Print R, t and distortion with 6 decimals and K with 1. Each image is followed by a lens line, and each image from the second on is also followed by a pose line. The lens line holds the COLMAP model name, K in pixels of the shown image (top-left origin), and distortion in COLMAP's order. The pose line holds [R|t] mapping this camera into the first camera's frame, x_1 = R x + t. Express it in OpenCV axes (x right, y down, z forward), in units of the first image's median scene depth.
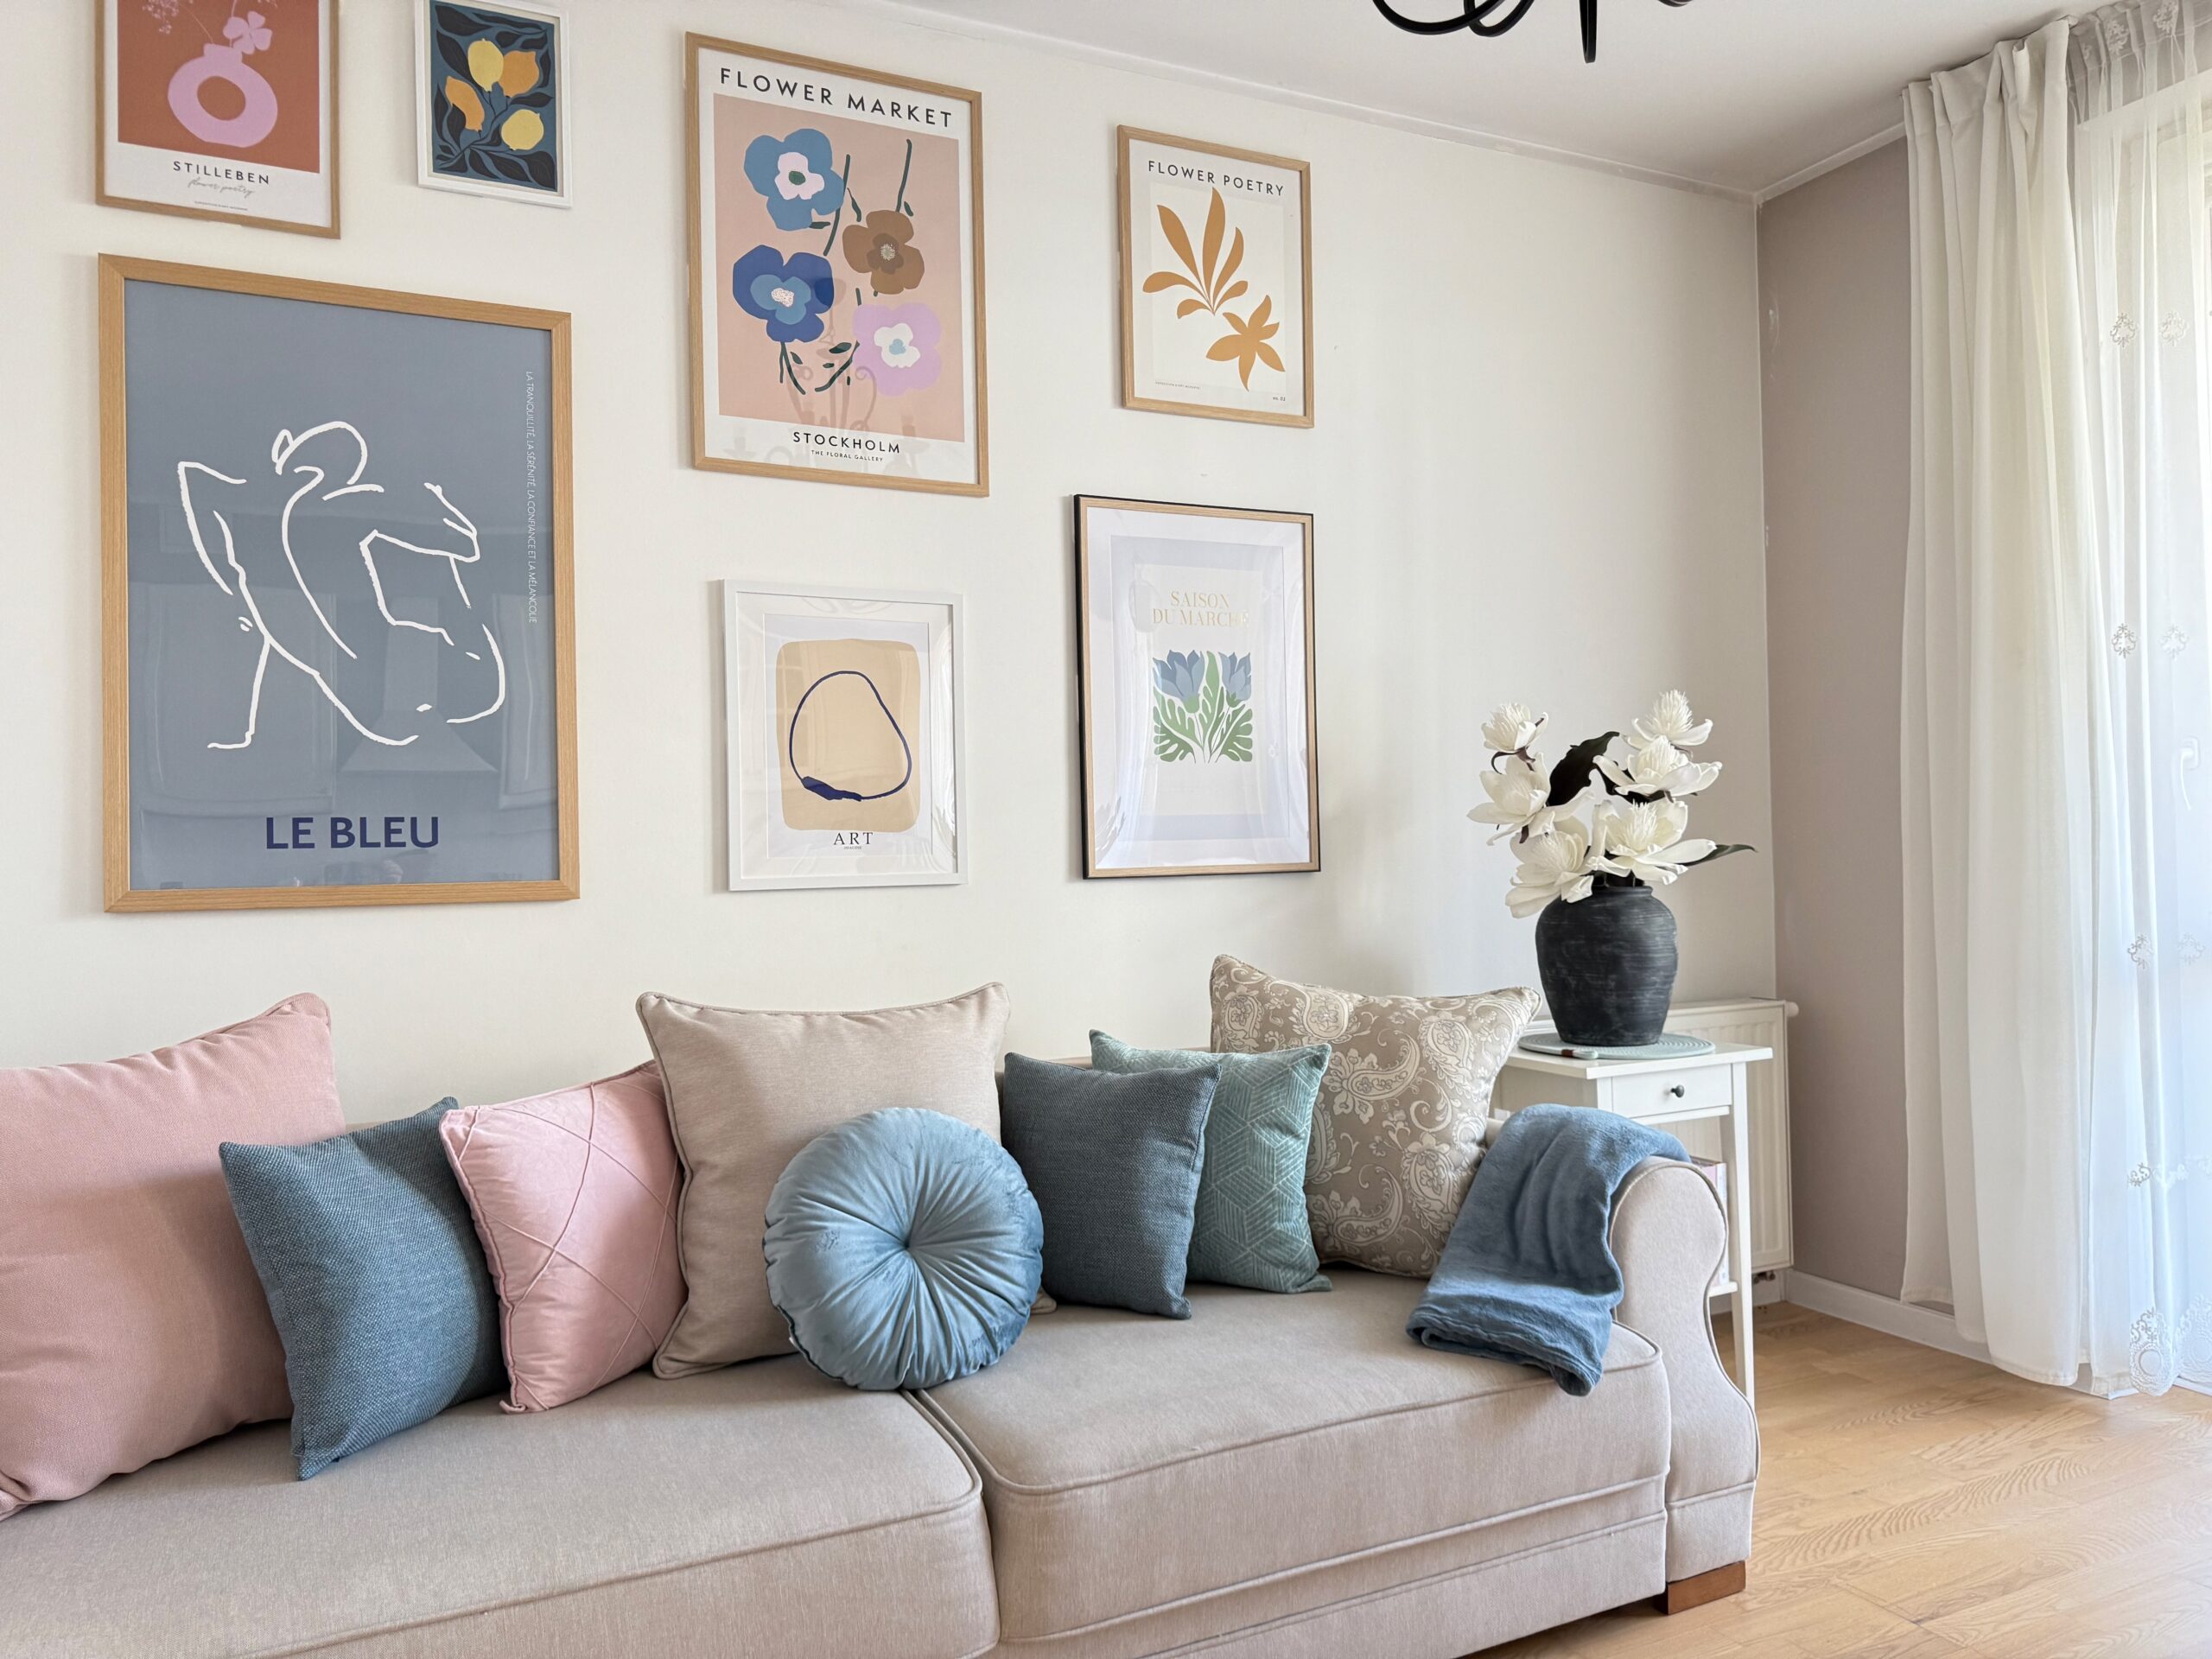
lens RADIAL K [[1575.5, 0, 1102.5], [0, 1575.5, 820.4], [0, 0, 1]] dist [0.015121, -0.013794]
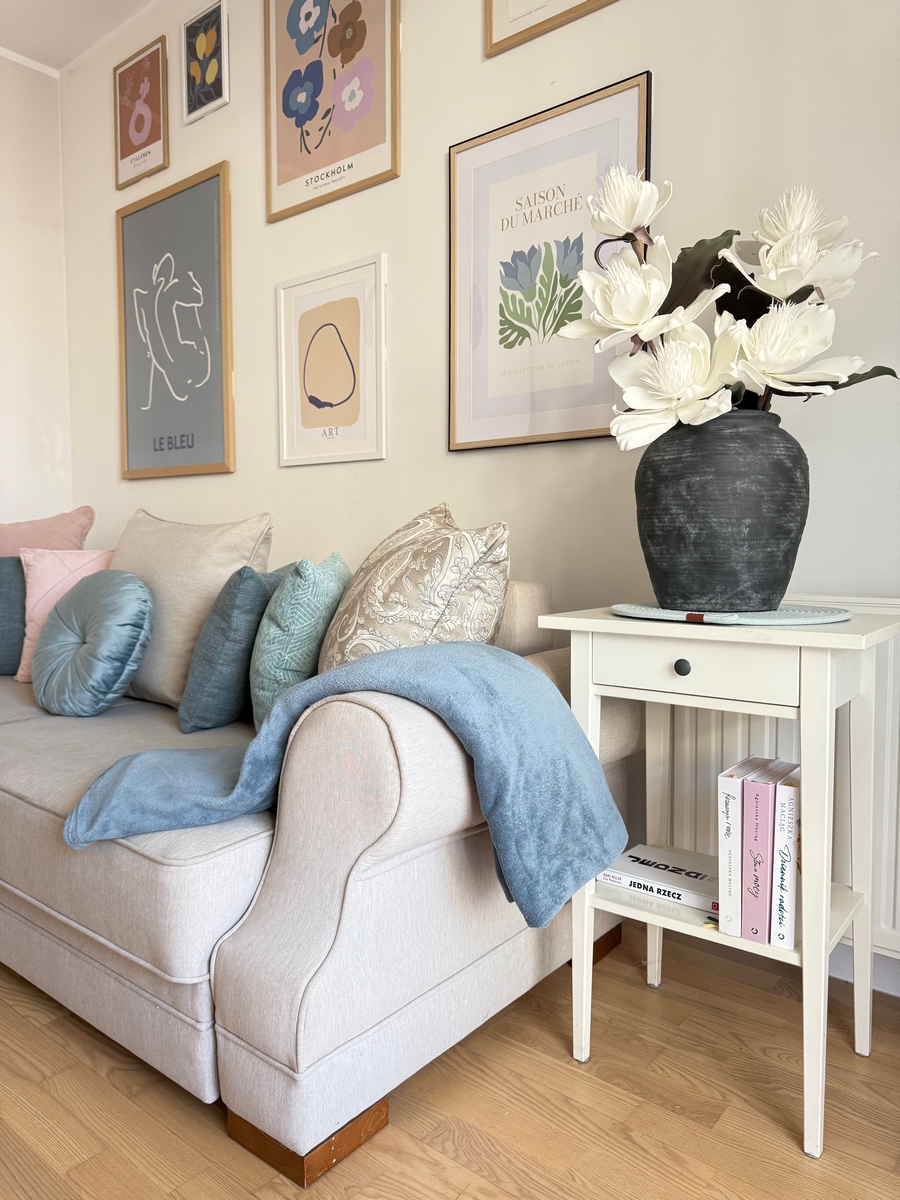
lens RADIAL K [[854.7, 0, 445.0], [0, 854.7, 590.9], [0, 0, 1]] dist [0.015121, -0.013794]
pose [[0.401091, 0.059919, -0.914076, 0.679414], [-0.022078, 0.998201, 0.055746, 0.120324], [0.915772, -0.002178, 0.401692, 0.762663]]
